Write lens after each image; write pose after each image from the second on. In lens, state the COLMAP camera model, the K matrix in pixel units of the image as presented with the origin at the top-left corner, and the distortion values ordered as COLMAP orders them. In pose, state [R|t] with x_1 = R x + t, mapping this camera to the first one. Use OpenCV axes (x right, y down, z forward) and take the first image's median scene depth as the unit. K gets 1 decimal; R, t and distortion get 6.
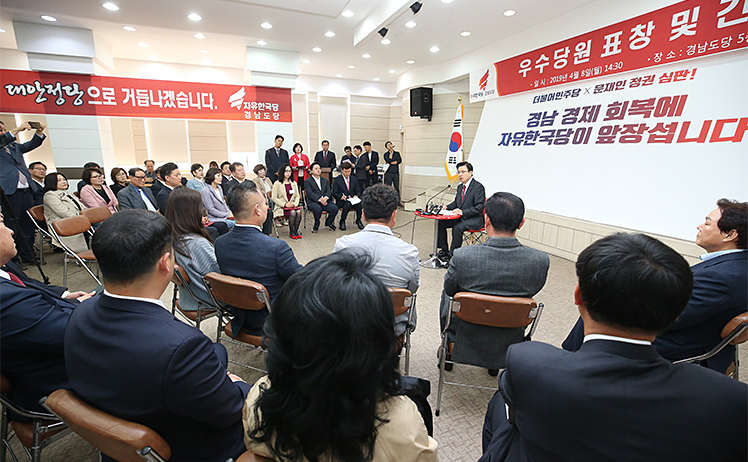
lens RADIAL K [[355.4, 0, 375.0], [0, 355.4, 221.0], [0, 0, 1]] dist [0.000430, 0.001650]
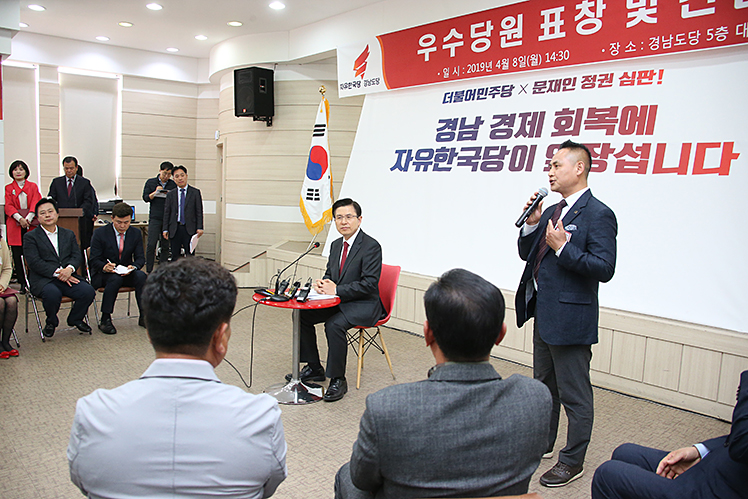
lens RADIAL K [[607.2, 0, 374.7], [0, 607.2, 238.3], [0, 0, 1]] dist [-0.148210, 0.078763]
pose [[0.945508, -0.015030, 0.325252, -0.002328], [0.045781, 0.995147, -0.087101, -0.021760], [-0.322365, 0.097245, 0.941607, 0.113482]]
